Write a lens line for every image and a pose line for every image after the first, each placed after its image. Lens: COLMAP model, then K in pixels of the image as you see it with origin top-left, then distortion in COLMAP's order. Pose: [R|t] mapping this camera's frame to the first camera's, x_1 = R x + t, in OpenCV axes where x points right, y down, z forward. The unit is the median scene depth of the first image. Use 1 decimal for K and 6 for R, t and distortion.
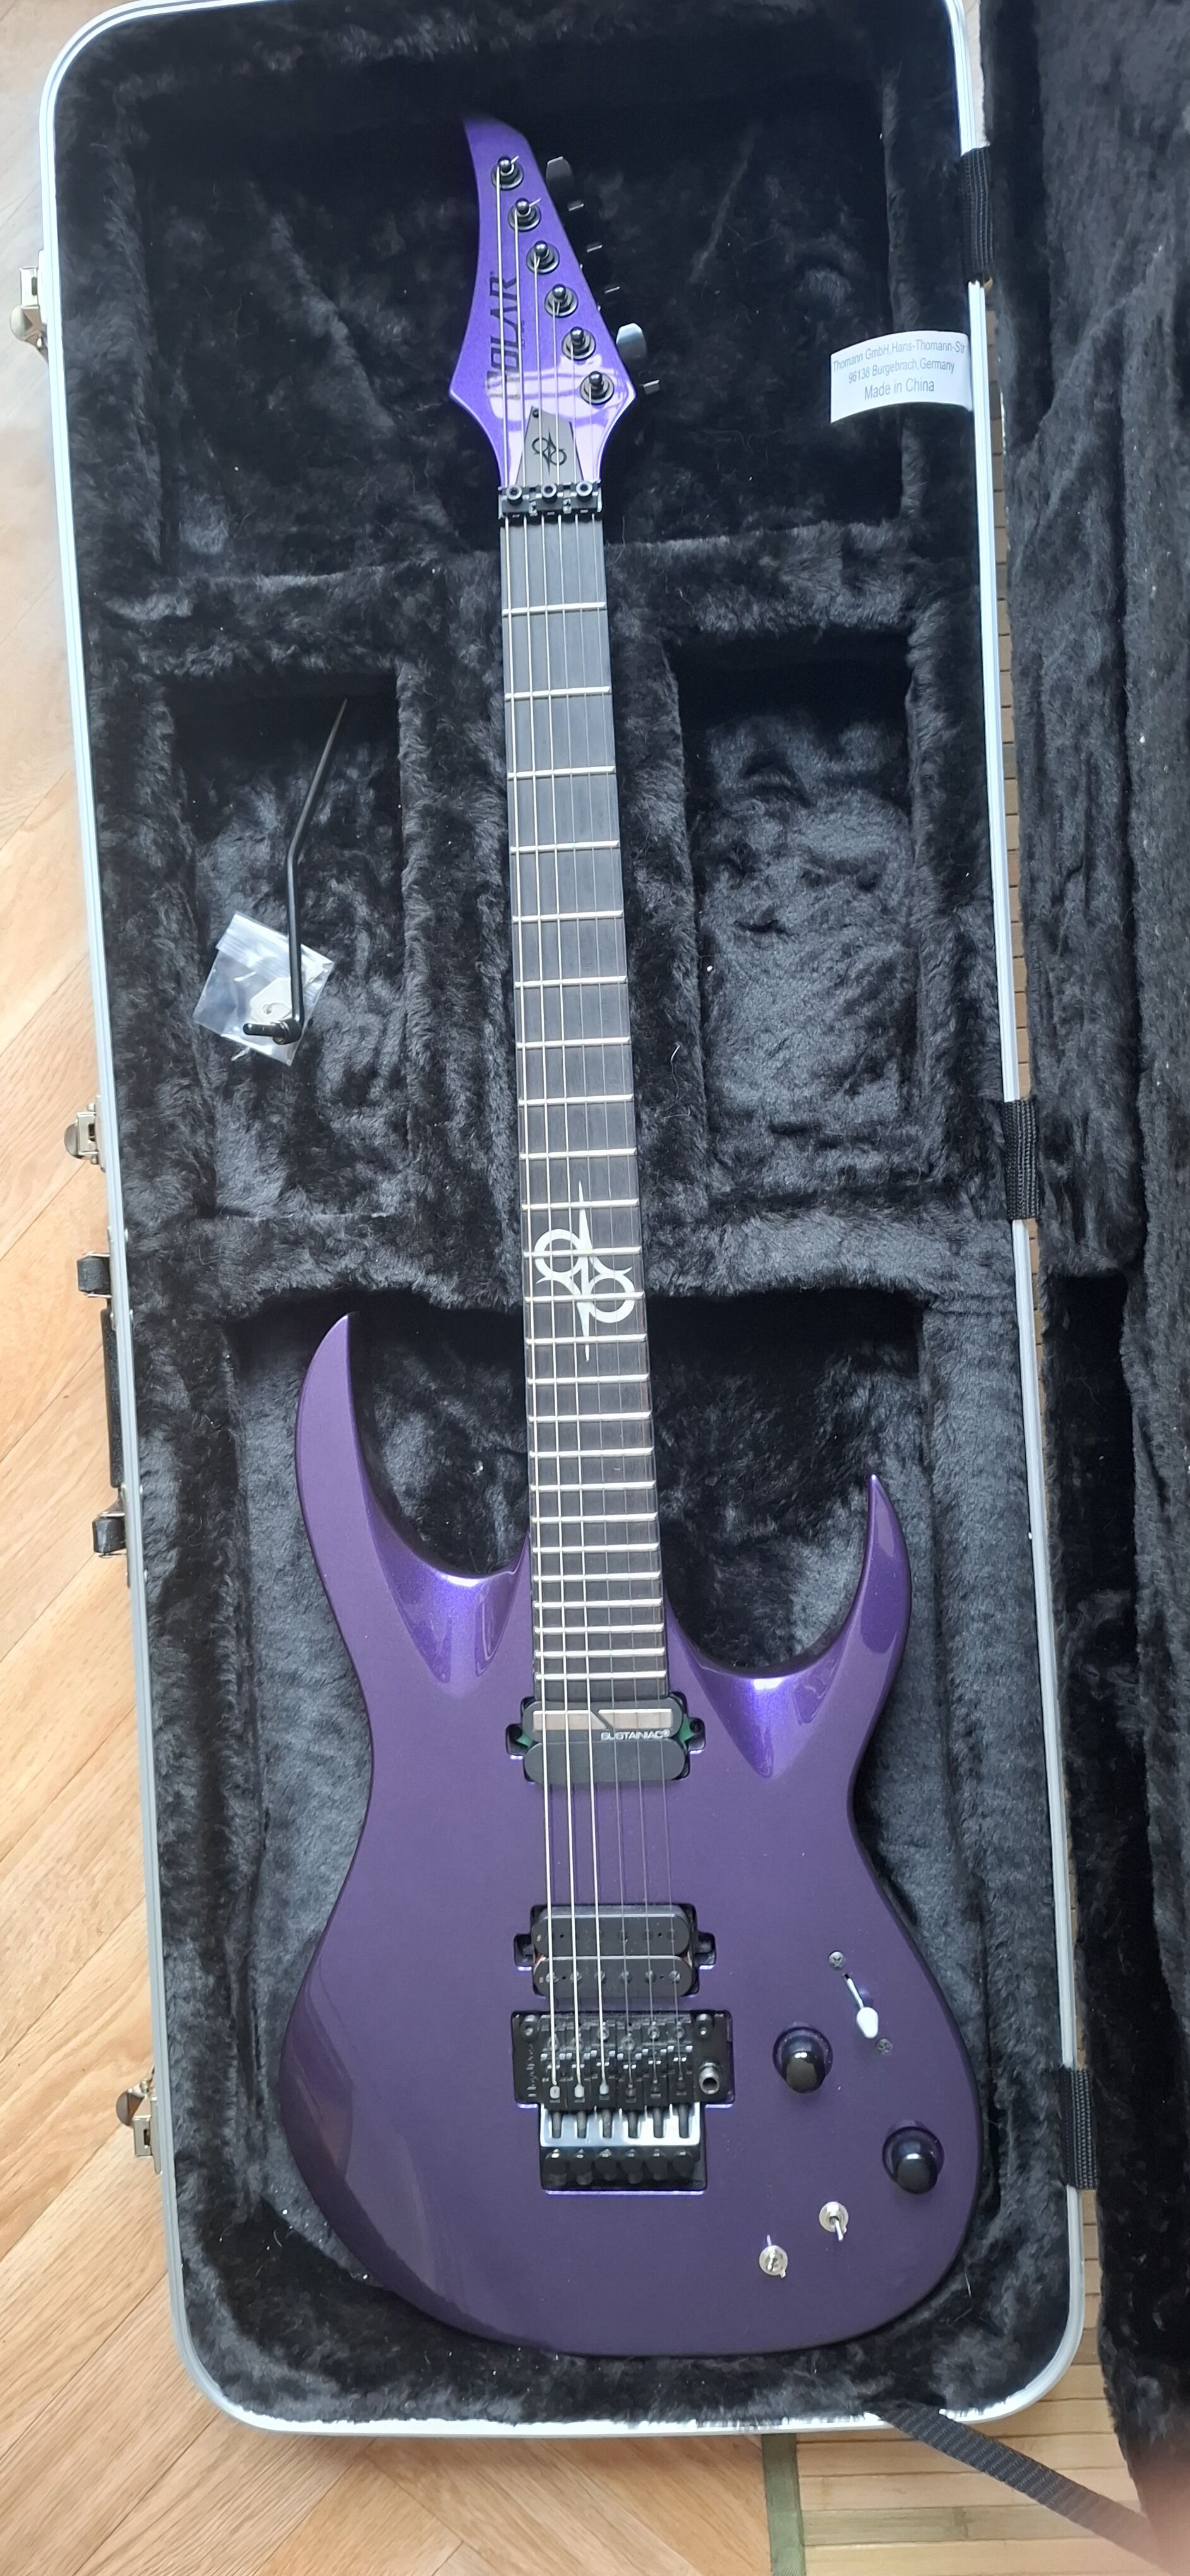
lens RADIAL K [[1771.4, 0, 595.0], [0, 1771.4, 1288.0], [0, 0, 1]] dist [0.074138, -0.103737]
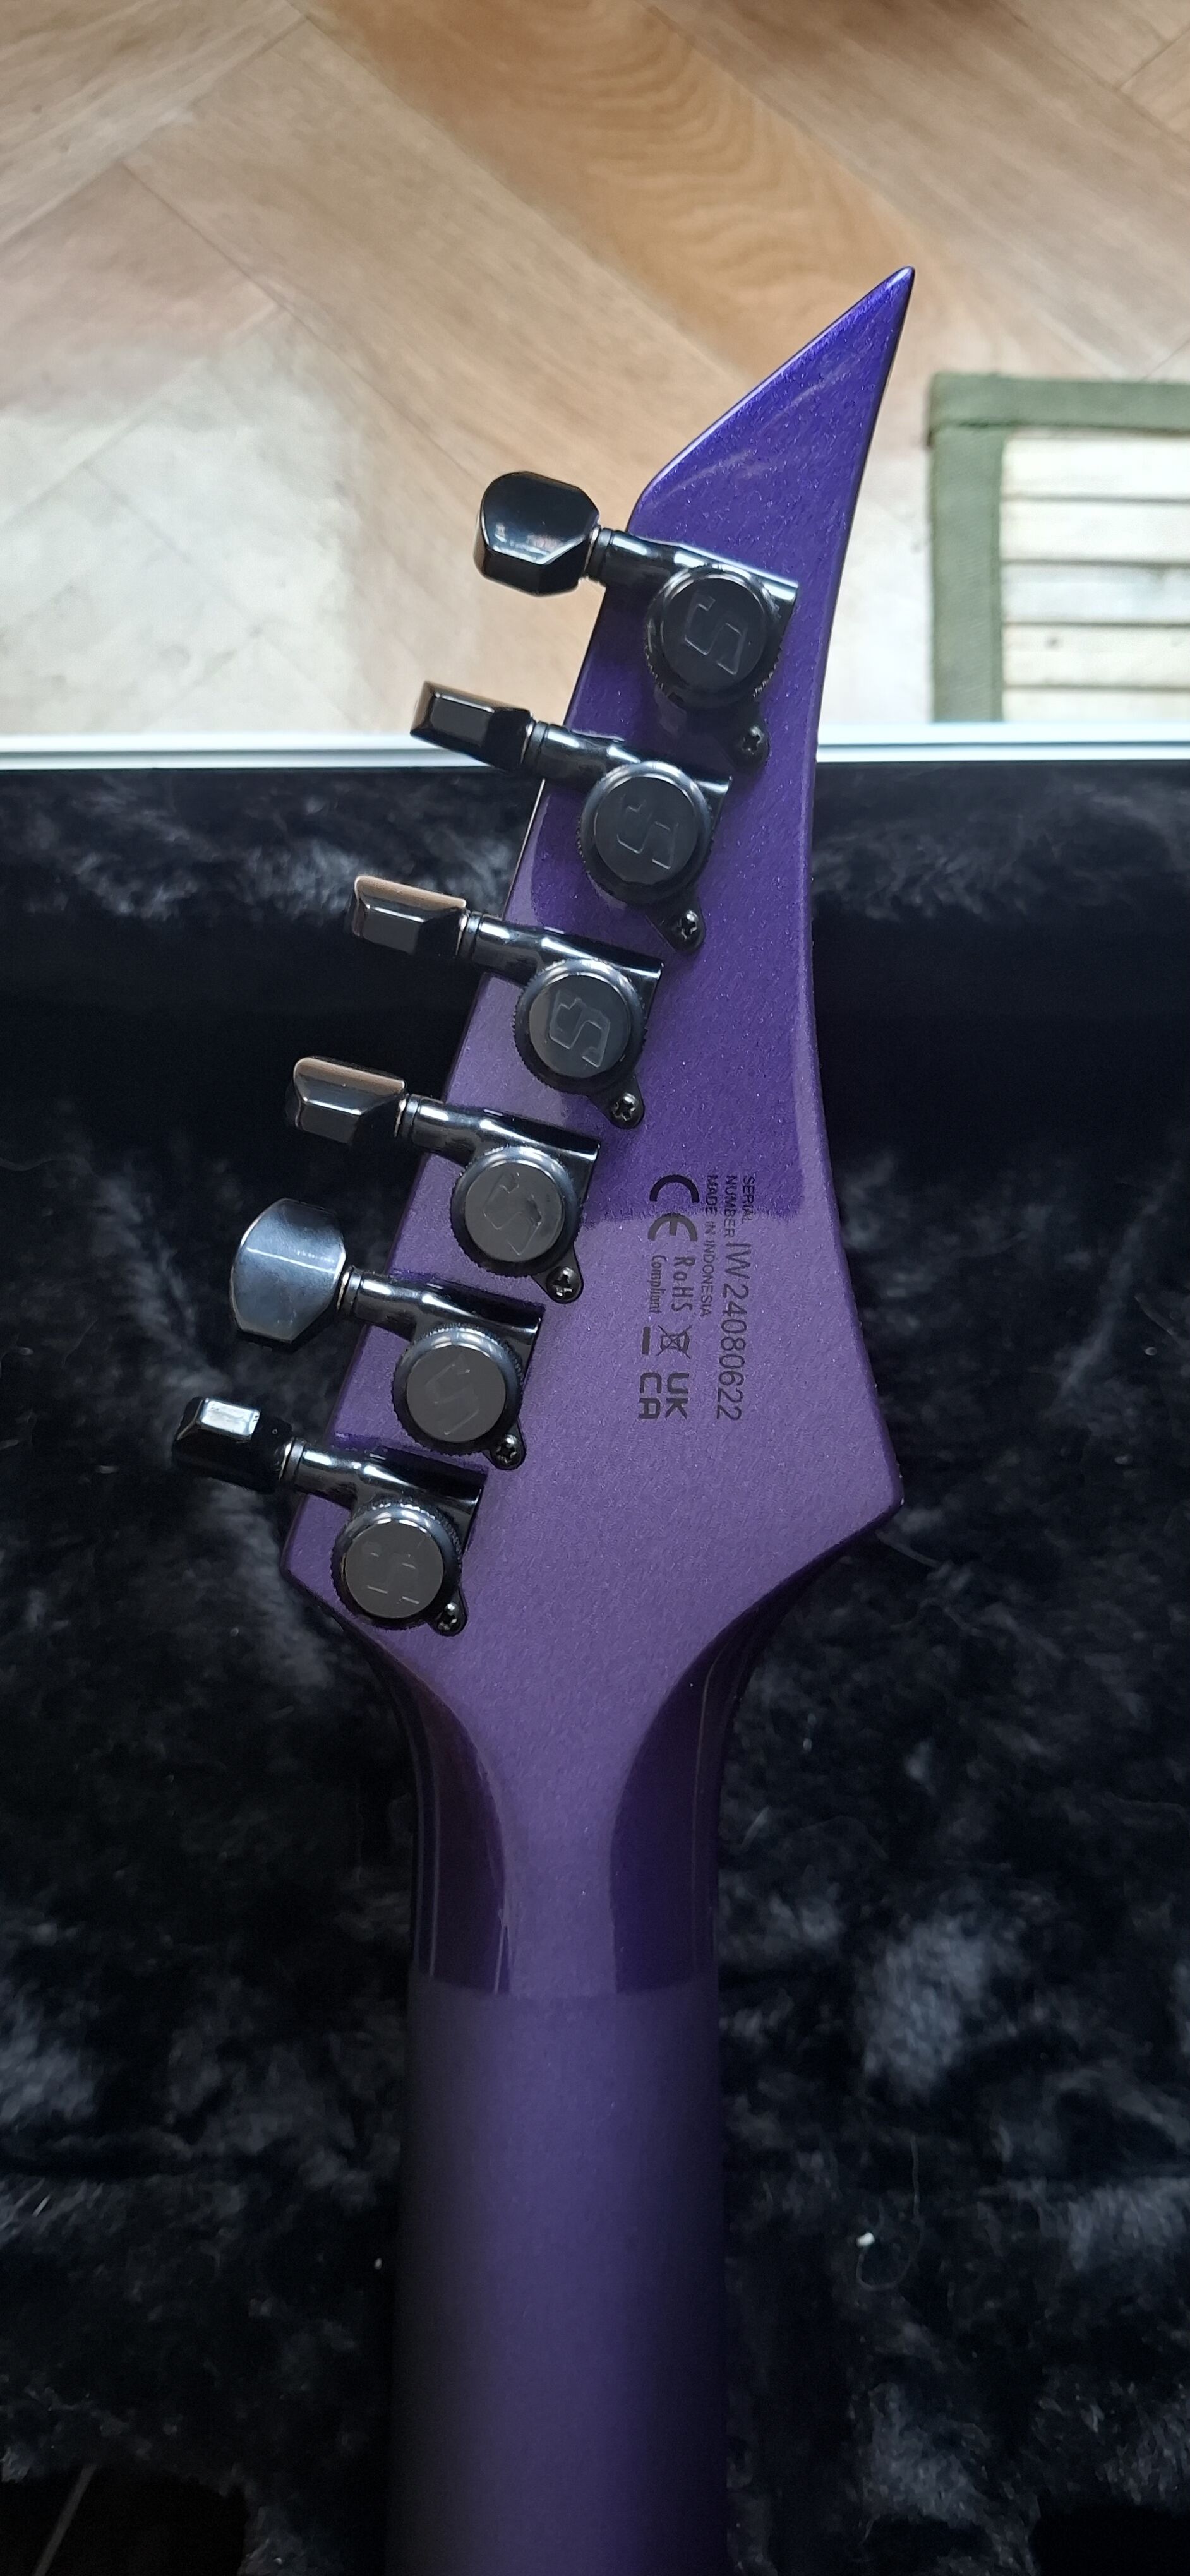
lens RADIAL K [[1876.7, 0, 595.0], [0, 1876.7, 1288.0], [0, 0, 1]] dist [0.077831, -0.132714]
pose [[0.997145, 0.073989, 0.015107, -0.064518], [-0.067620, 0.963900, -0.257534, -0.466788], [-0.033616, 0.255777, 0.966151, 0.560324]]
